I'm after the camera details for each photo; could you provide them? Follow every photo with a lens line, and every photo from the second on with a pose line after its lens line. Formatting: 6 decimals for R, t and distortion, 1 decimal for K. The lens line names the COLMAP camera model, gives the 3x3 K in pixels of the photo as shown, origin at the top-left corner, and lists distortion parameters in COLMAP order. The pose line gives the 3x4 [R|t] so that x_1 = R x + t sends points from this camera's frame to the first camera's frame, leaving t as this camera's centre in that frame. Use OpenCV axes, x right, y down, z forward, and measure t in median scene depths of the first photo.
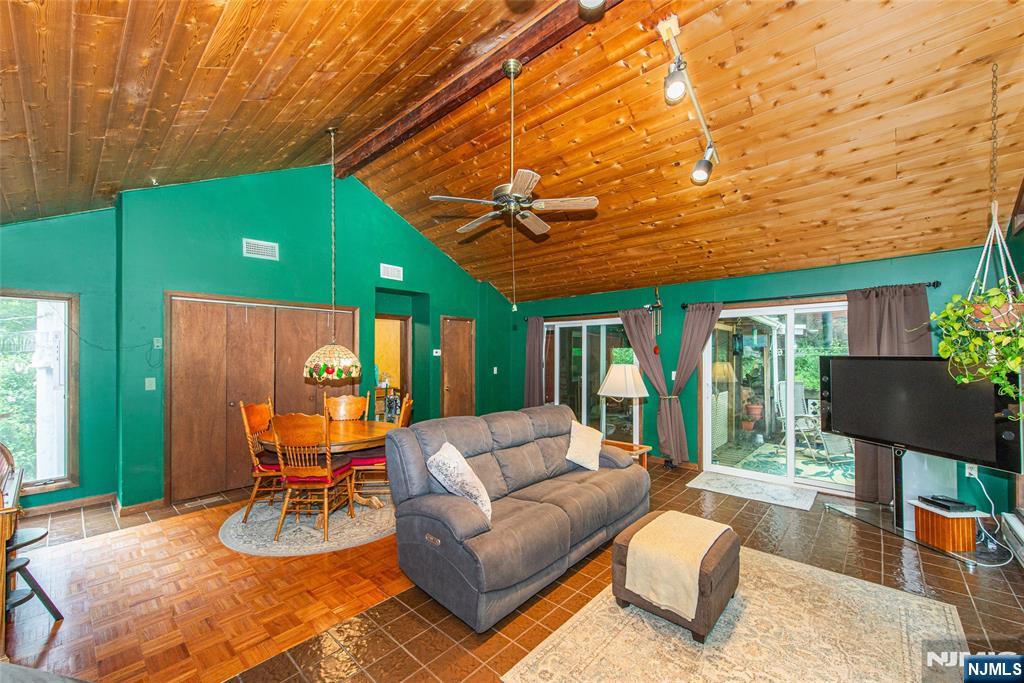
lens RADIAL K [[412.0, 0, 510.2], [0, 412.0, 346.1], [0, 0, 1]] dist [0.016667, -0.000006]
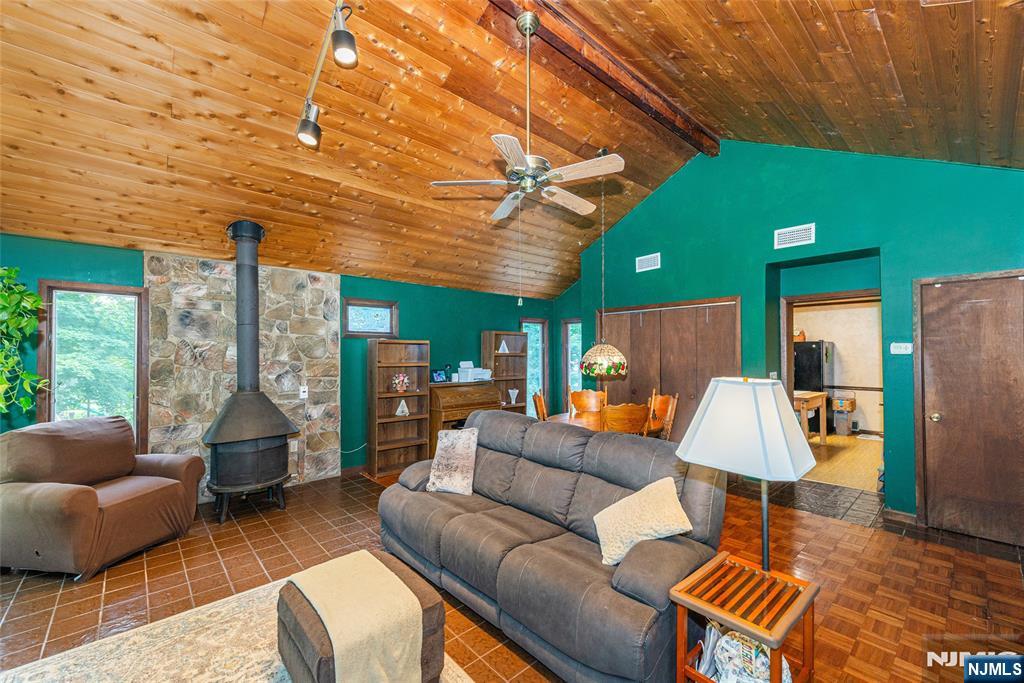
lens RADIAL K [[412.0, 0, 510.2], [0, 412.0, 346.1], [0, 0, 1]] dist [0.016667, -0.000006]
pose [[-0.100584, -0.017847, -0.994768, 0.613732], [0.018151, 0.999640, -0.019770, 0.019347], [0.994763, -0.020045, -0.100224, 0.731035]]
